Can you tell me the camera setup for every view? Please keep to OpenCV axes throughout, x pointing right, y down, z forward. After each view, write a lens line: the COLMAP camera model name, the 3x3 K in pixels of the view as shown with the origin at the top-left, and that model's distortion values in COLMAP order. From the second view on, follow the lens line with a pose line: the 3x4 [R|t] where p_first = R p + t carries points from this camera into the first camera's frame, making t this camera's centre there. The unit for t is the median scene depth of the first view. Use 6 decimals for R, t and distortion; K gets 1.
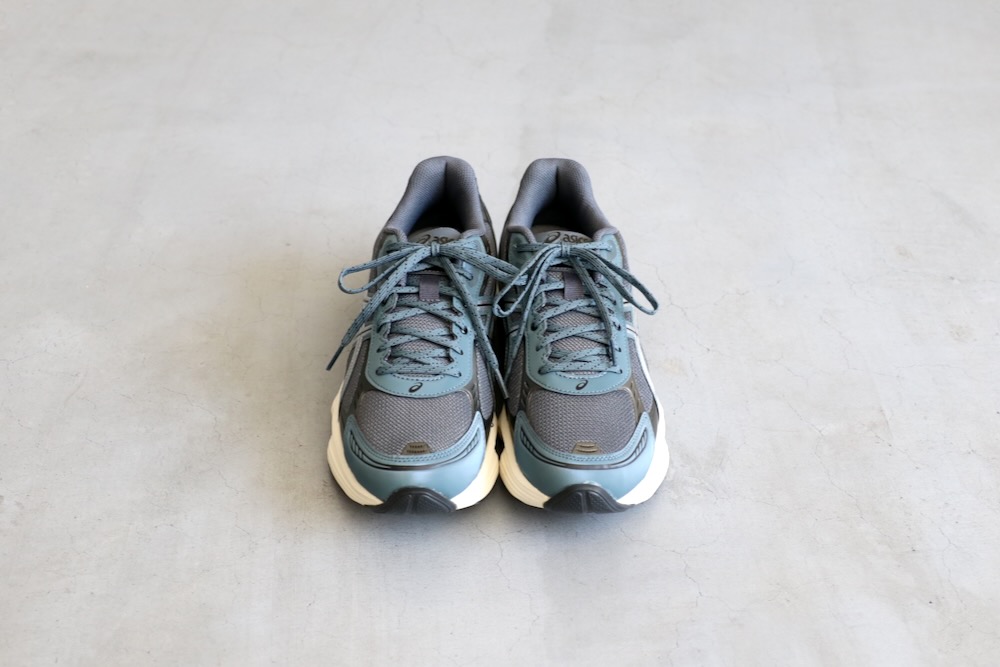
lens RADIAL K [[1182.8, 0, 498.2], [0, 1182.8, 354.2], [0, 0, 1]] dist [-0.096204, 0.026656]
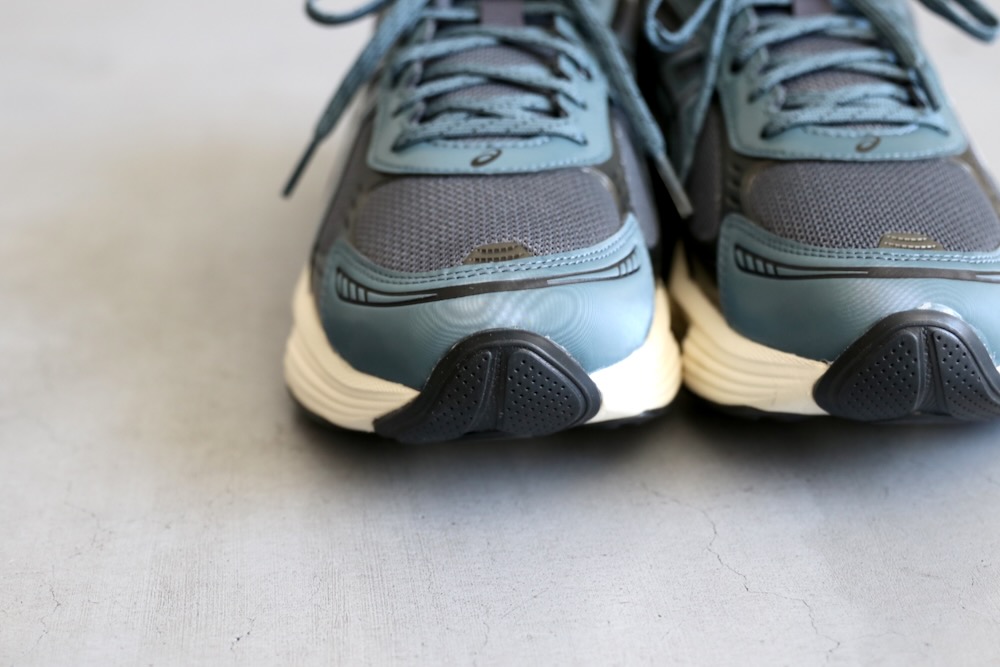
lens RADIAL K [[1614.9, 0, 500.0], [0, 1614.9, 333.5], [0, 0, 1]] dist [-0.031967, -0.070699]
pose [[0.998854, -0.045212, -0.015707, -0.057502], [0.040737, 0.975340, -0.216917, 0.215322], [0.025127, 0.216029, 0.976064, 0.431610]]
